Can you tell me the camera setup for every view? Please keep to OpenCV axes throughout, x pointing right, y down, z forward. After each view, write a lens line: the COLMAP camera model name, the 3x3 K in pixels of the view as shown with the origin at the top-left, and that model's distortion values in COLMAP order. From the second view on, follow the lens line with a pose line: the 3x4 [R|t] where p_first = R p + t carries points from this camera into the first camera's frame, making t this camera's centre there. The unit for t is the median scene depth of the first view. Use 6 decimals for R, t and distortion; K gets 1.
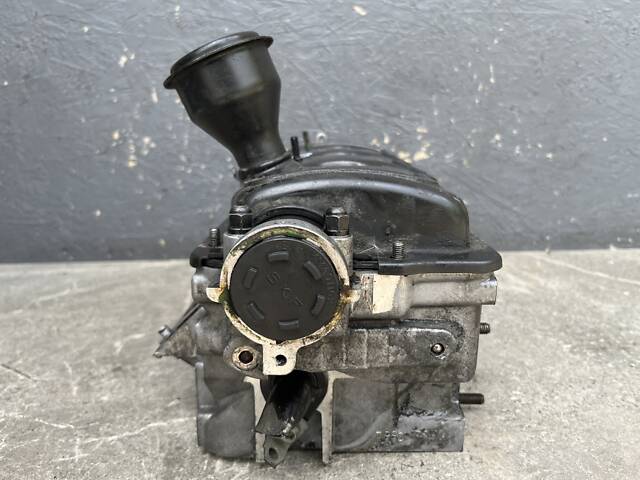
lens RADIAL K [[498.1, 0, 323.5], [0, 498.1, 240.8], [0, 0, 1]] dist [0.049852, -0.107867]
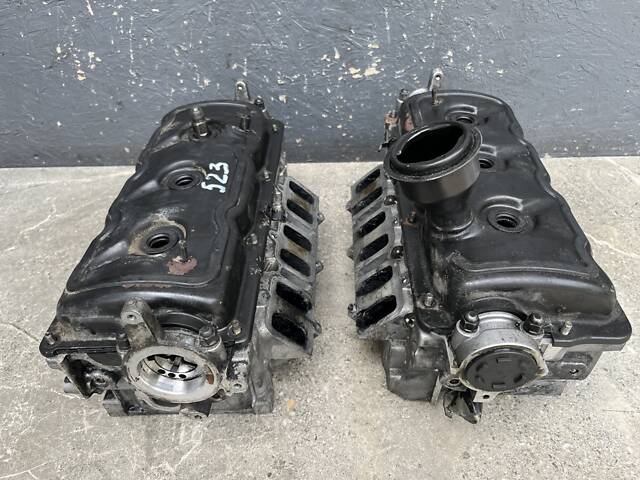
lens RADIAL K [[490.9, 0, 320.0], [0, 490.9, 240.0], [0, 0, 1]] dist [0.068138, -0.116936]
pose [[0.999958, -0.006342, 0.006576, 0.086980], [0.002669, 0.891166, 0.453670, -0.329016], [-0.008737, -0.453634, 0.891145, -0.027167]]
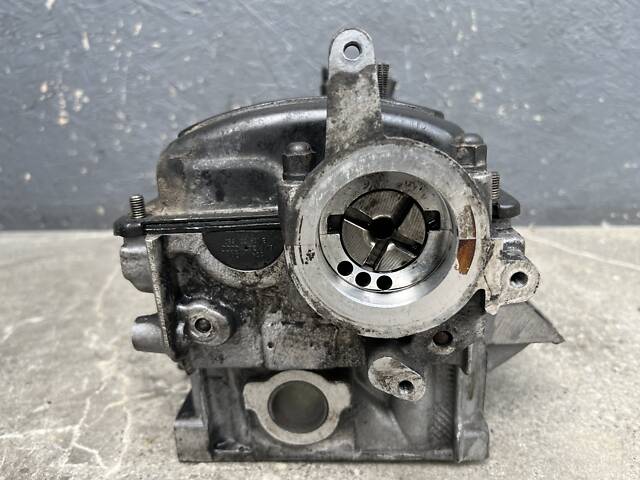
lens RADIAL K [[500.1, 0, 318.1], [0, 500.1, 240.6], [0, 0, 1]] dist [0.066262, -0.131117]
pose [[0.999864, 0.015794, -0.004733, 0.078219], [-0.015514, 0.998406, 0.054259, 0.001655], [0.005583, -0.054178, 0.998516, 0.110490]]
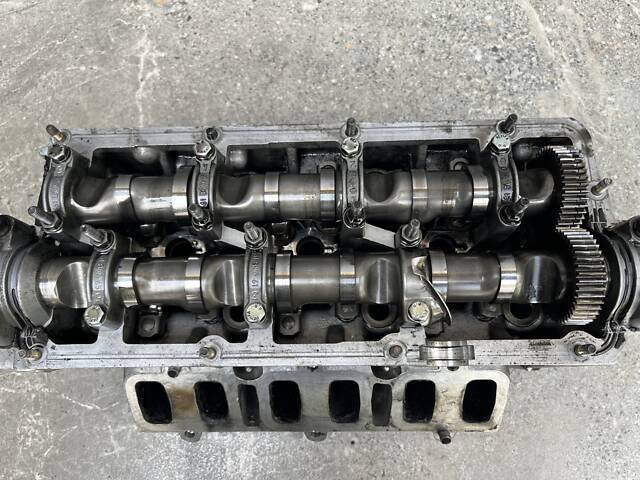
lens RADIAL K [[500.1, 0, 318.1], [0, 500.1, 240.6], [0, 0, 1]] dist [0.066262, -0.131117]
pose [[0.999977, 0.000599, -0.006695, 0.014231], [0.005717, 0.448109, 0.893961, -0.435680], [0.003535, -0.893979, 0.448095, 0.408457]]
